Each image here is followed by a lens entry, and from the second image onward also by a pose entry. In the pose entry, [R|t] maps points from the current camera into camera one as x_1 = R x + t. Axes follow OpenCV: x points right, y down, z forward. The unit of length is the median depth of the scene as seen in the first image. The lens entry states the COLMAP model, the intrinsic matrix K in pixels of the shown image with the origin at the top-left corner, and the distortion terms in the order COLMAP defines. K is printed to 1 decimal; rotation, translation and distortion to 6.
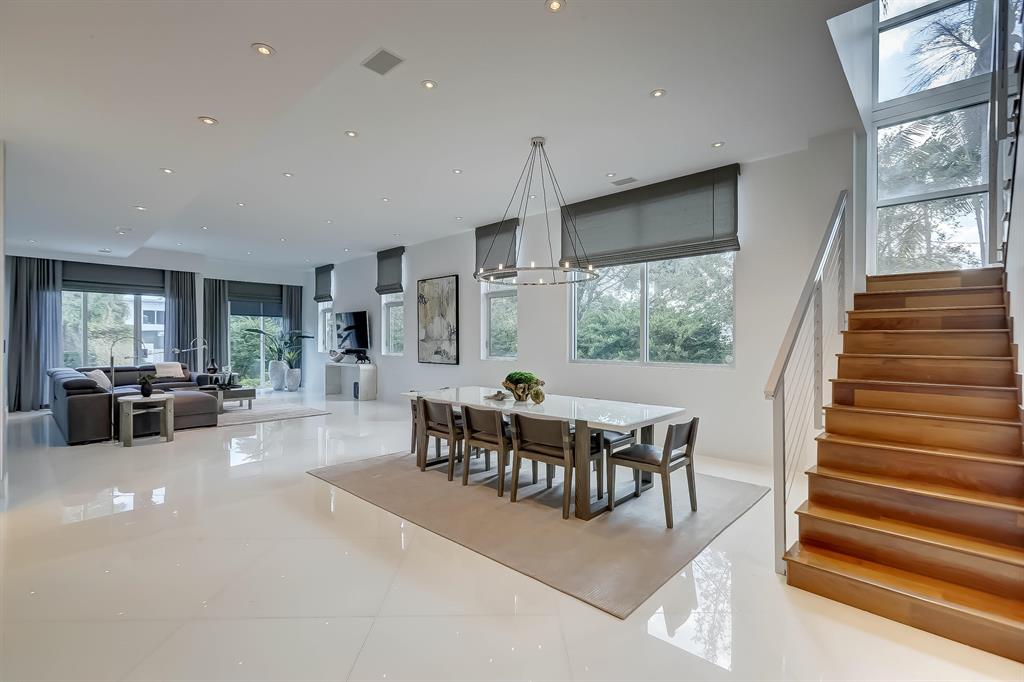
lens RADIAL K [[469.6, 0, 509.1], [0, 469.6, 336.8], [0, 0, 1]] dist [-0.003889, 0.000678]
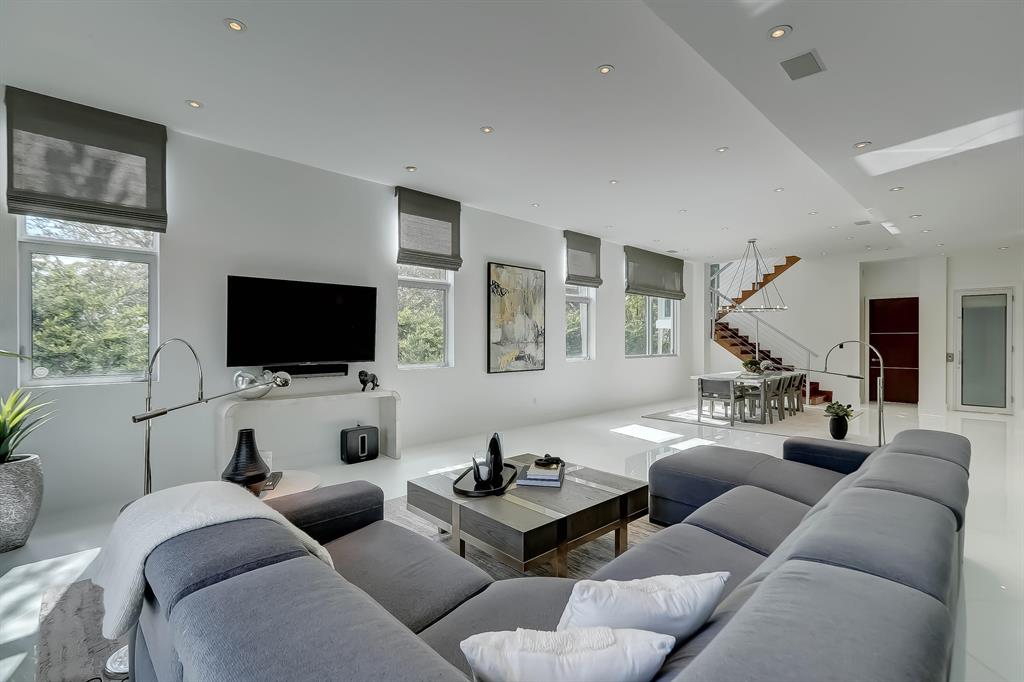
lens RADIAL K [[469.6, 0, 546.2], [0, 469.6, 338.9], [0, 0, 1]] dist [-0.003889, 0.000678]
pose [[-0.005340, 0.001460, 0.999985, -0.993896], [-0.006579, 0.999977, -0.001495, 0.001236], [-0.999964, -0.006587, -0.005330, 0.978128]]
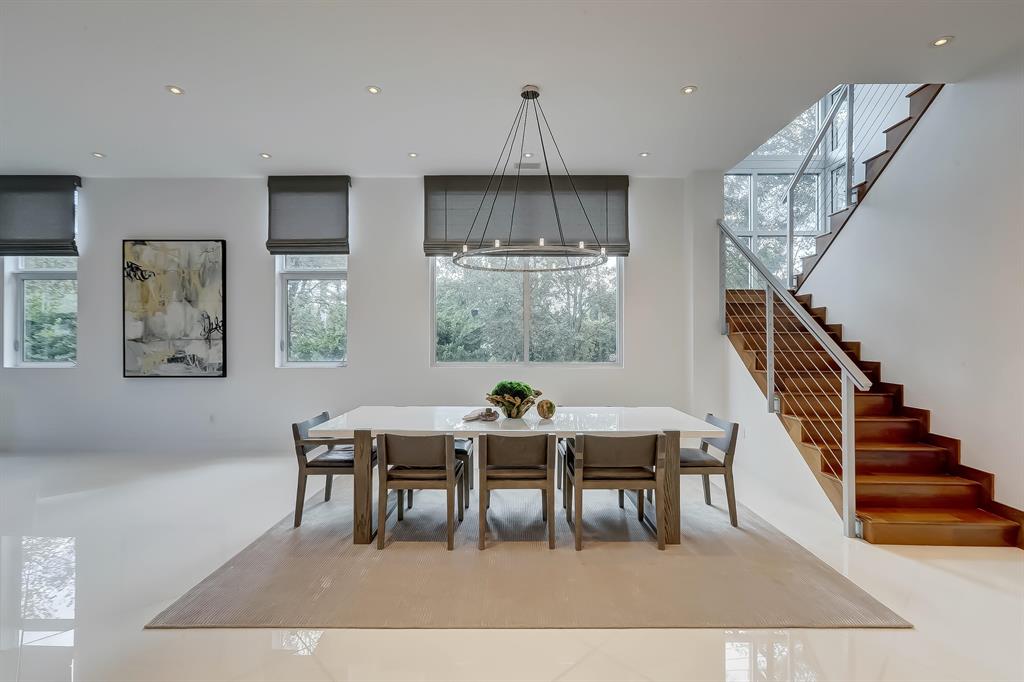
lens RADIAL K [[469.6, 0, 513.7], [0, 469.6, 339.7], [0, 0, 1]] dist [-0.003889, 0.000678]
pose [[0.712418, -0.000356, 0.701755, -0.276199], [-0.003579, 0.999985, 0.004142, 0.003017], [-0.701746, -0.005463, 0.712406, 0.243047]]
